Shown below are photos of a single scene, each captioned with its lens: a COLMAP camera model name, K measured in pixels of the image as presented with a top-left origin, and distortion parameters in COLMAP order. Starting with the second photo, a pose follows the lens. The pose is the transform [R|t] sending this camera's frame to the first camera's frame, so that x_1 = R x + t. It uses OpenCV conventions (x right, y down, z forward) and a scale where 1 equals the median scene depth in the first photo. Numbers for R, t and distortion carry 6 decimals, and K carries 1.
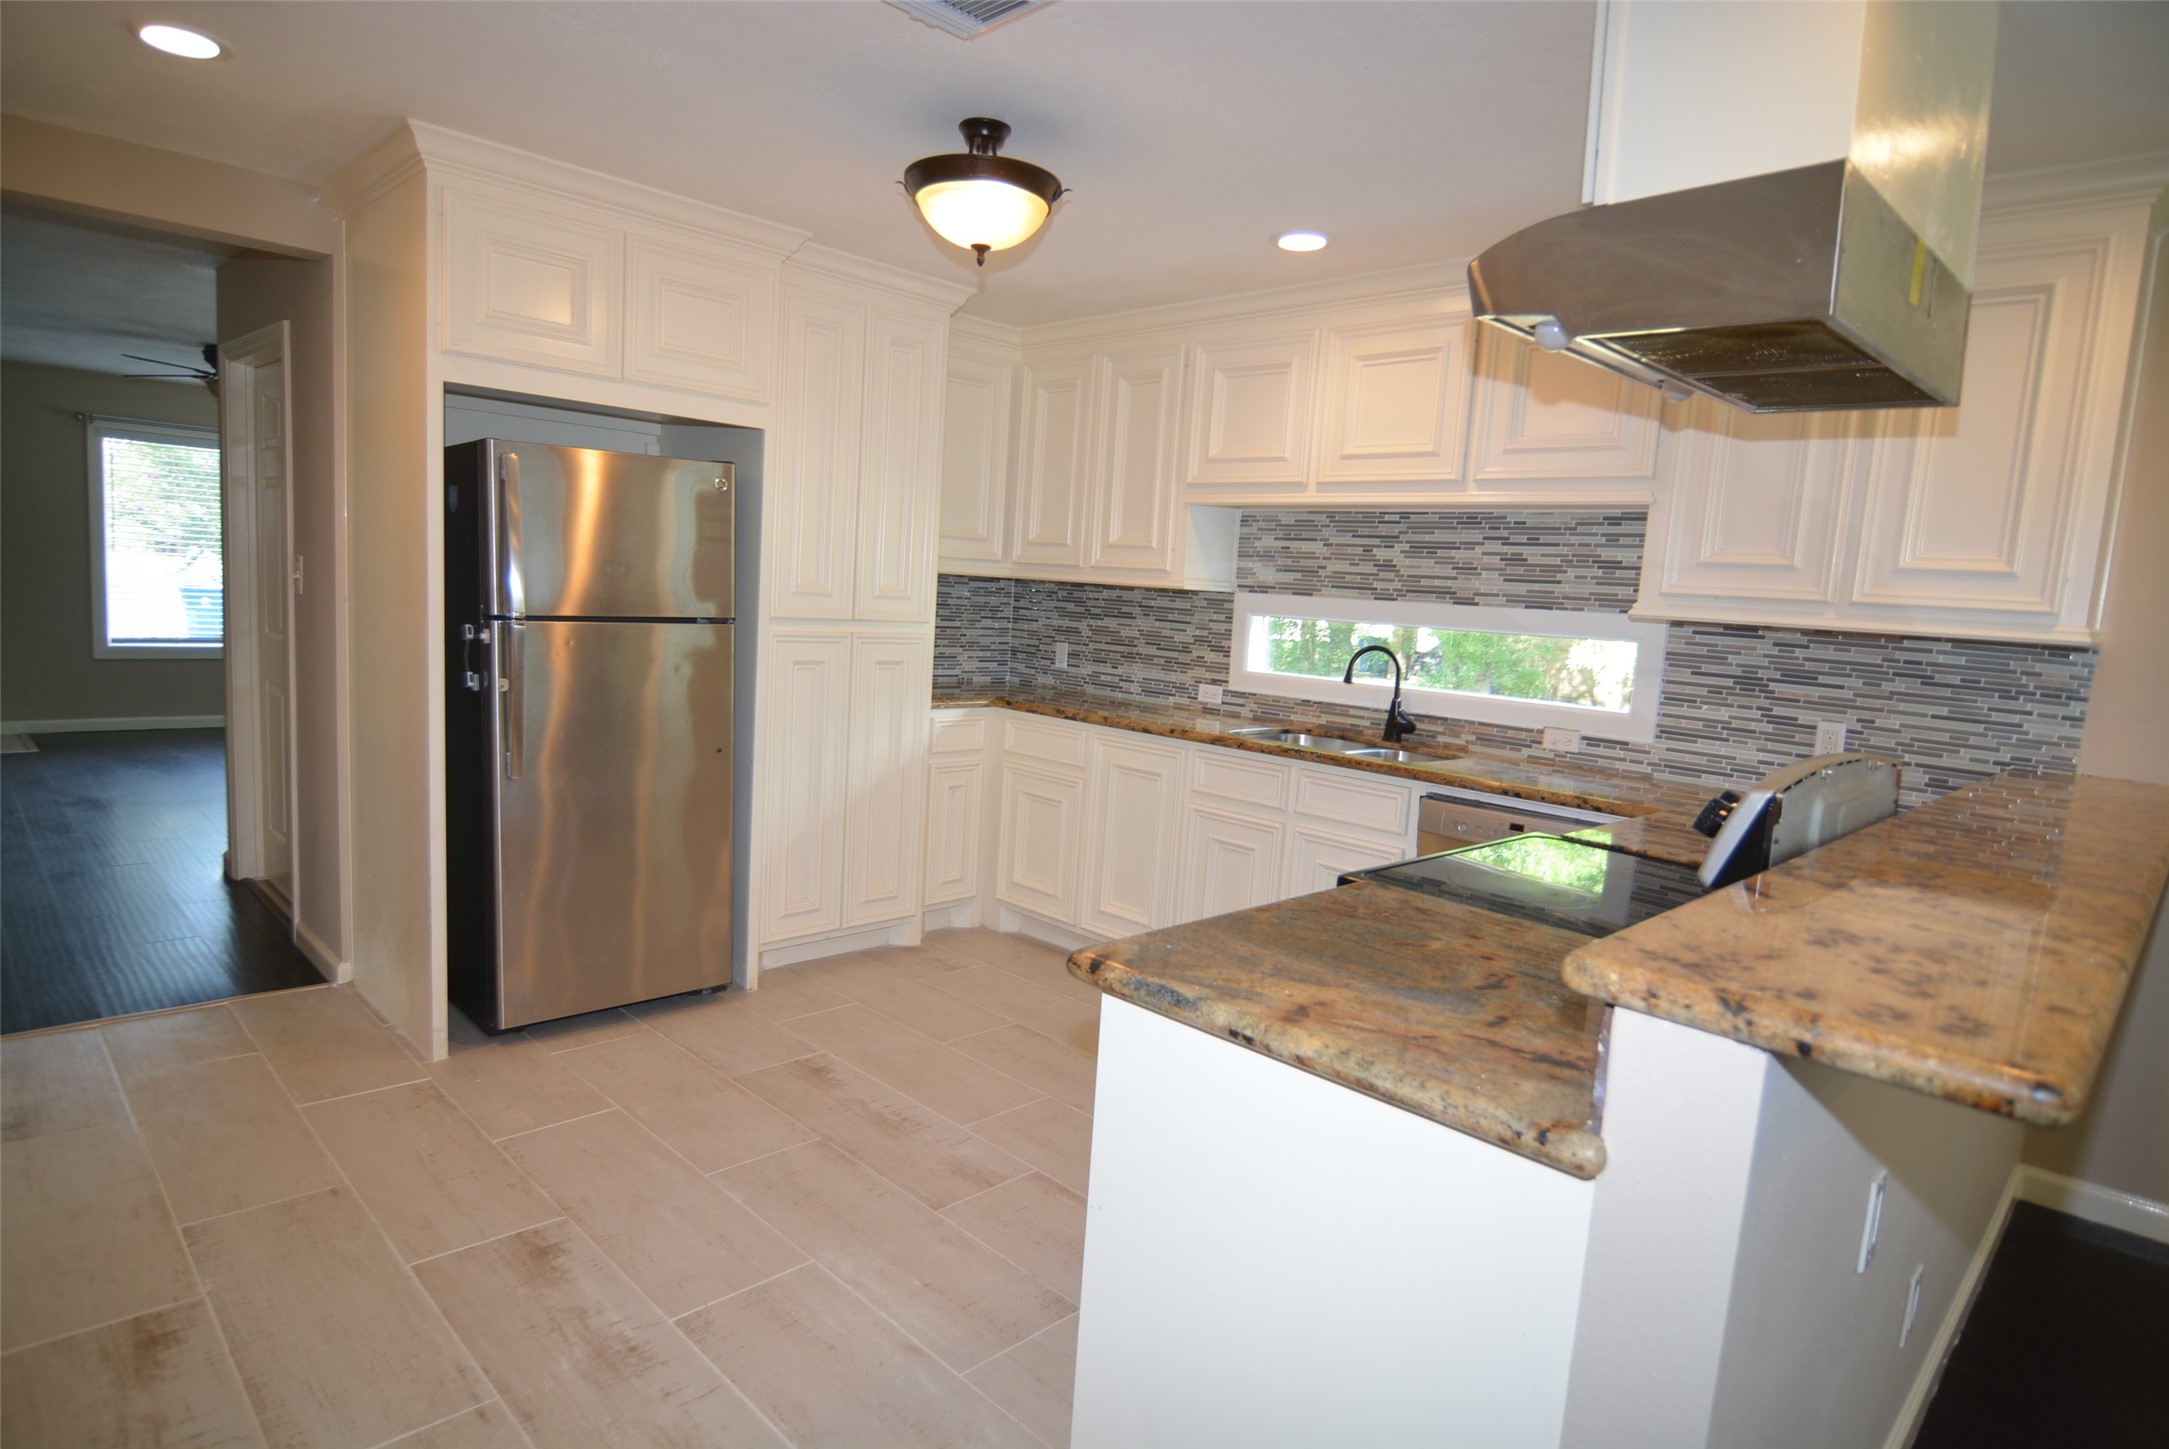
lens RADIAL K [[1186.7, 0, 1083.7], [0, 1186.7, 735.6], [0, 0, 1]] dist [-0.007399, -0.009592]
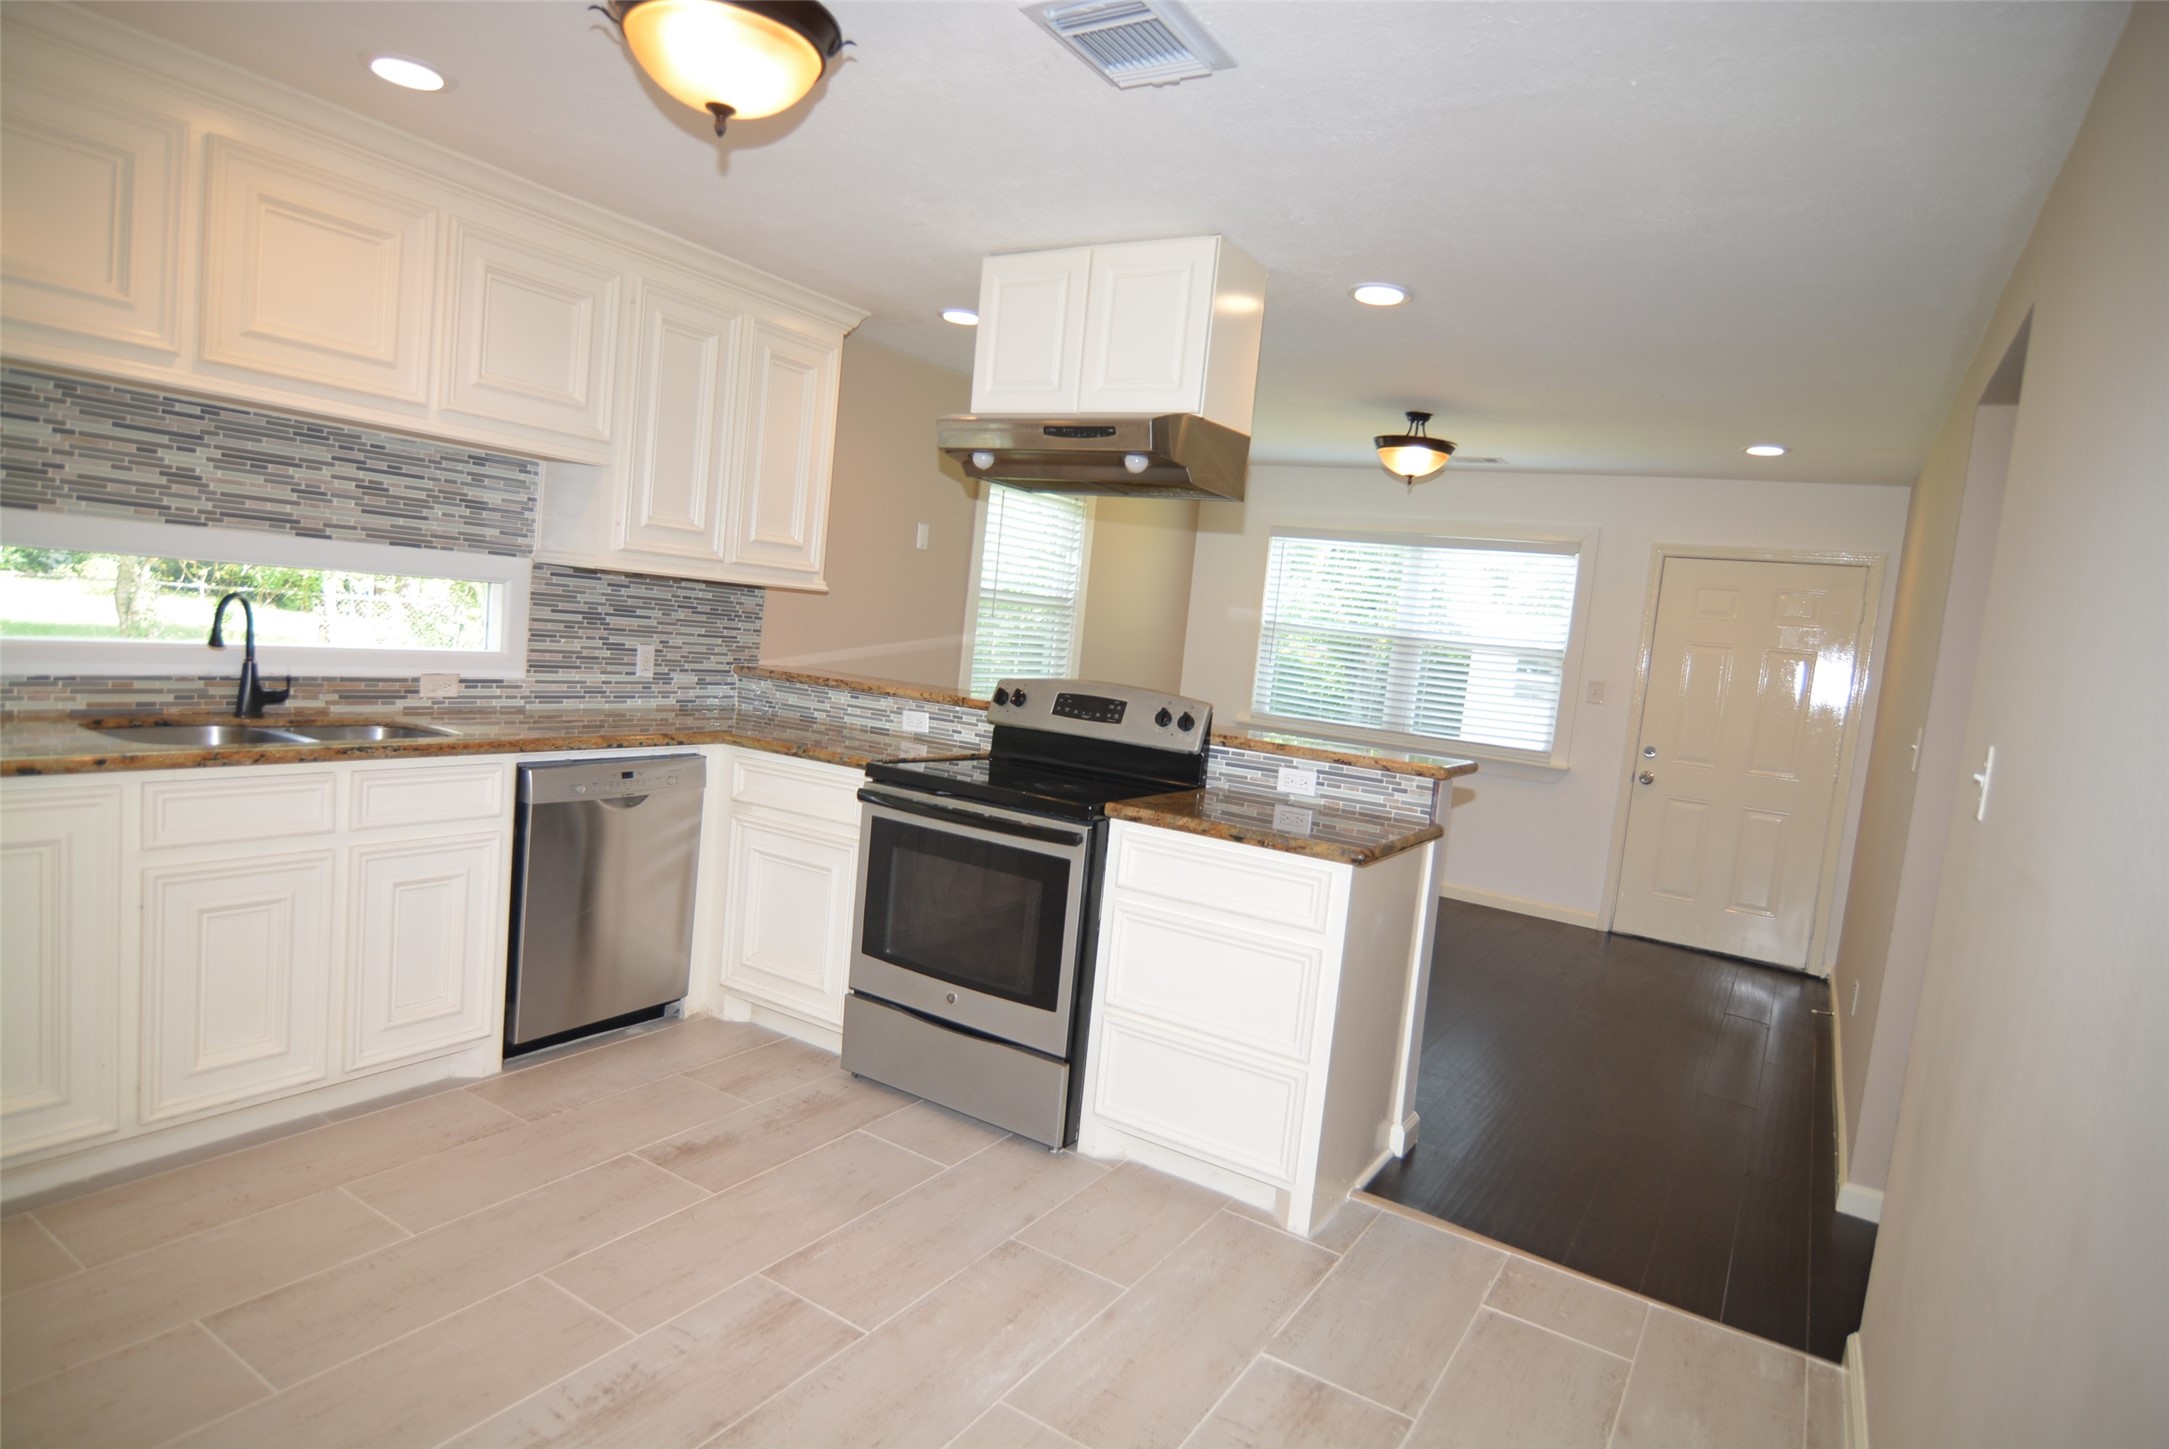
lens RADIAL K [[1186.7, 0, 1083.1], [0, 1186.7, 733.5], [0, 0, 1]] dist [-0.007399, -0.009592]
pose [[-0.215966, -0.175631, 0.960475, -0.581298], [0.010622, 0.983208, 0.182177, -0.116757], [-0.976343, 0.049546, -0.210474, 0.642307]]
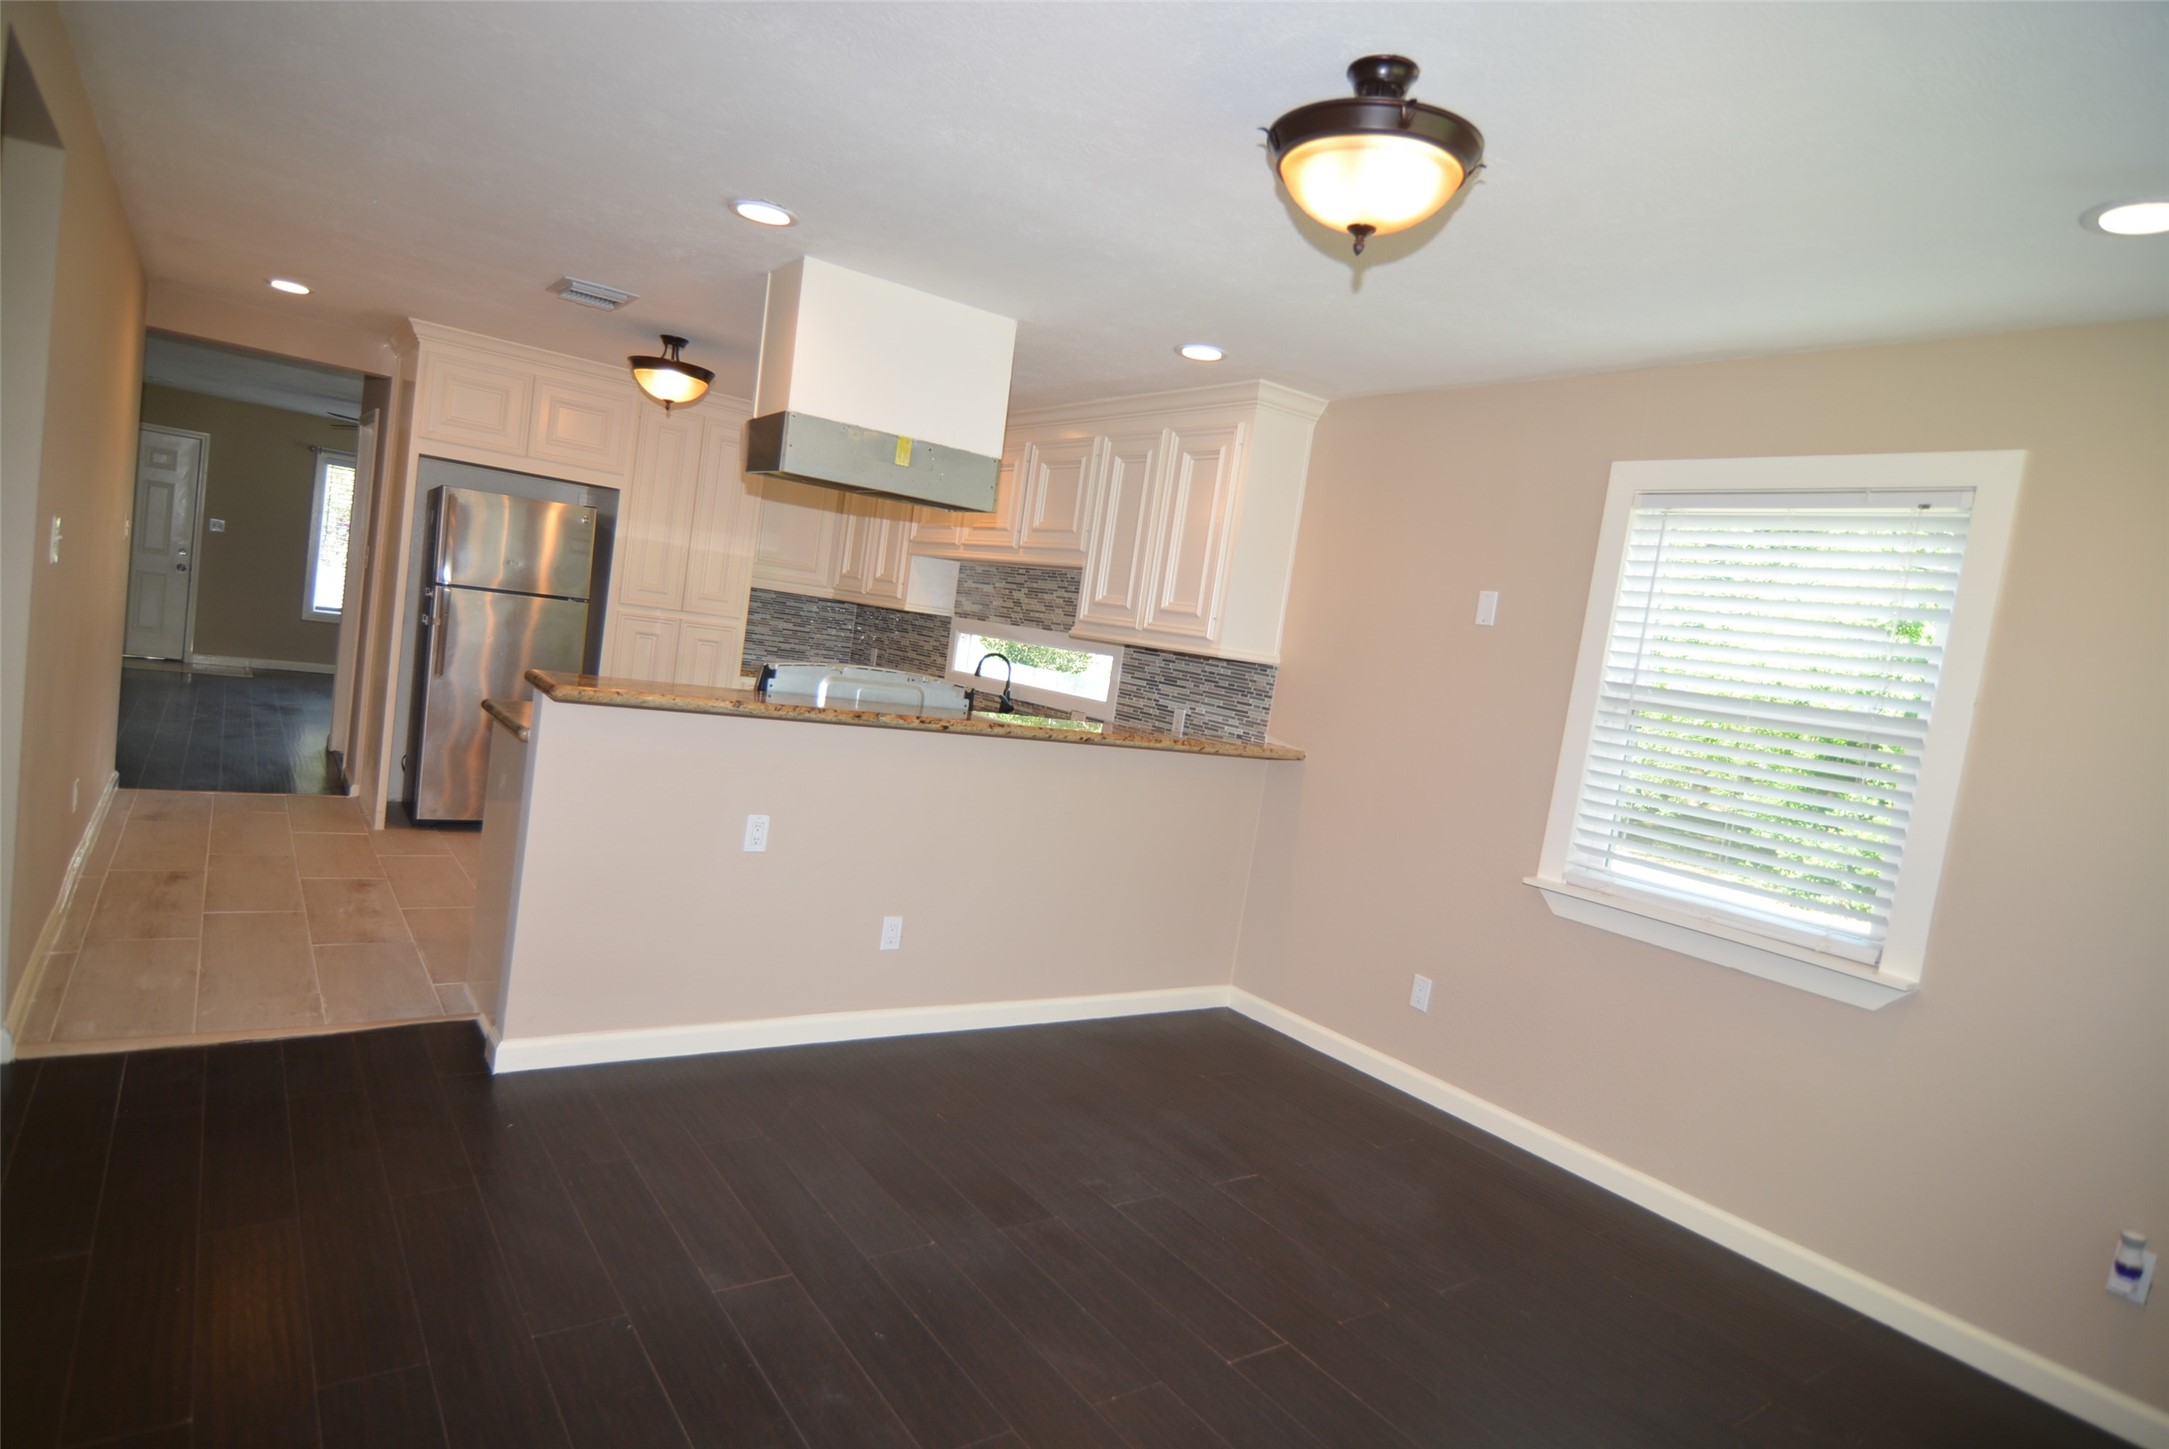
lens RADIAL K [[1186.7, 0, 1081.2], [0, 1186.7, 731.6], [0, 0, 1]] dist [-0.007399, -0.009592]
pose [[0.983565, 0.092682, -0.154954, 0.596814], [-0.101799, 0.993447, -0.051957, 0.091771], [0.149123, 0.066878, 0.986555, -0.475207]]
